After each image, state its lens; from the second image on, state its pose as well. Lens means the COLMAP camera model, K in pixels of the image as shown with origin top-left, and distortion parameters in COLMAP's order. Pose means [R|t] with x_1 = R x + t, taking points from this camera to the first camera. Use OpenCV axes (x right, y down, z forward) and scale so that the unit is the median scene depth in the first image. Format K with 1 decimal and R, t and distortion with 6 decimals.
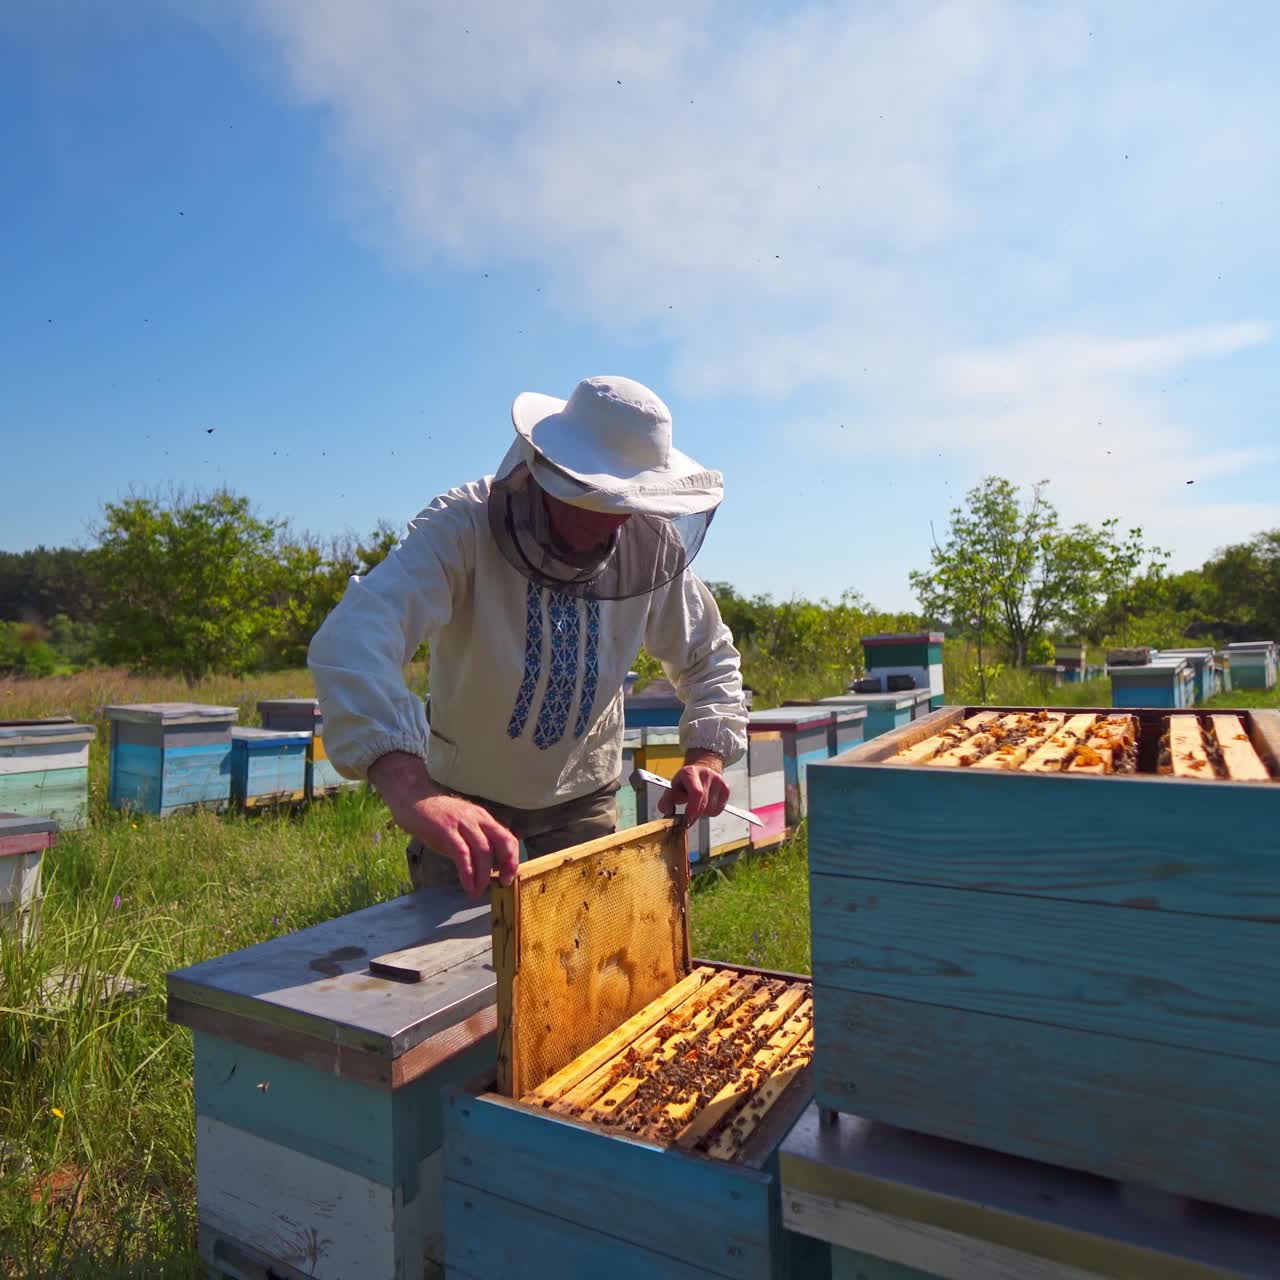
lens RADIAL K [[917.8, 0, 640.0], [0, 917.8, 640.0], [0, 0, 1]] dist [-0.002599, 0.007798]
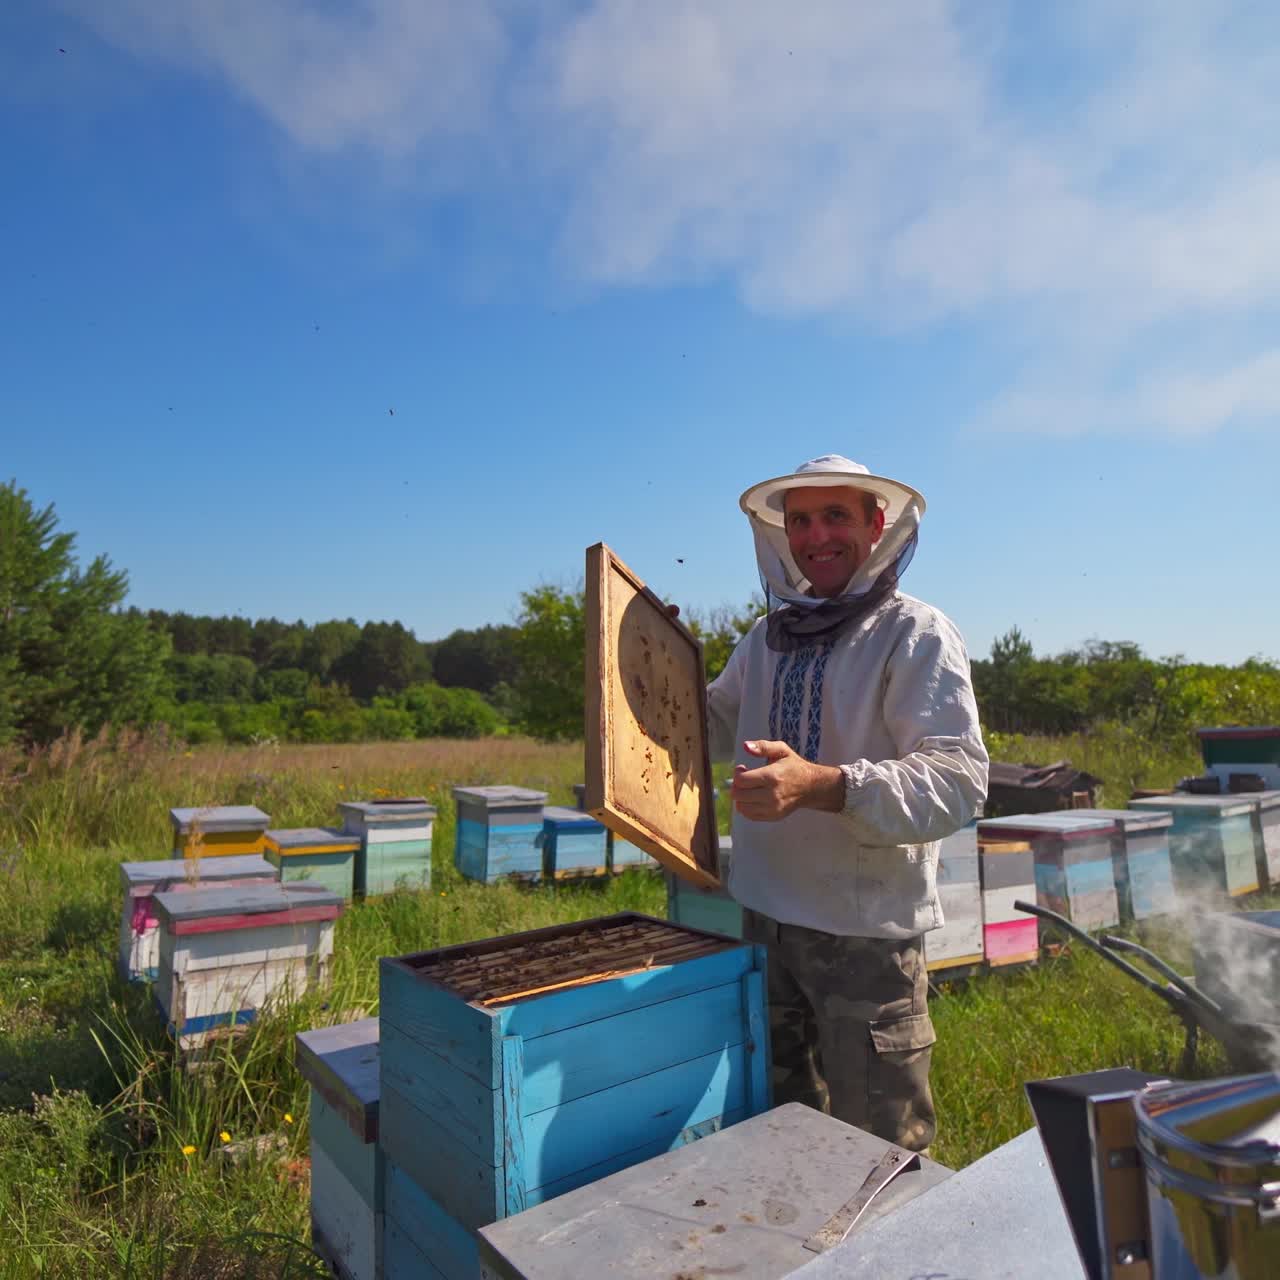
lens RADIAL K [[917.8, 0, 640.0], [0, 917.8, 640.0], [0, 0, 1]] dist [-0.002599, 0.007798]
pose [[0.917848, -0.030791, -0.395737, 0.137283], [0.002982, 0.997493, -0.070697, -0.037059], [0.396922, 0.063709, 0.915639, -0.042500]]
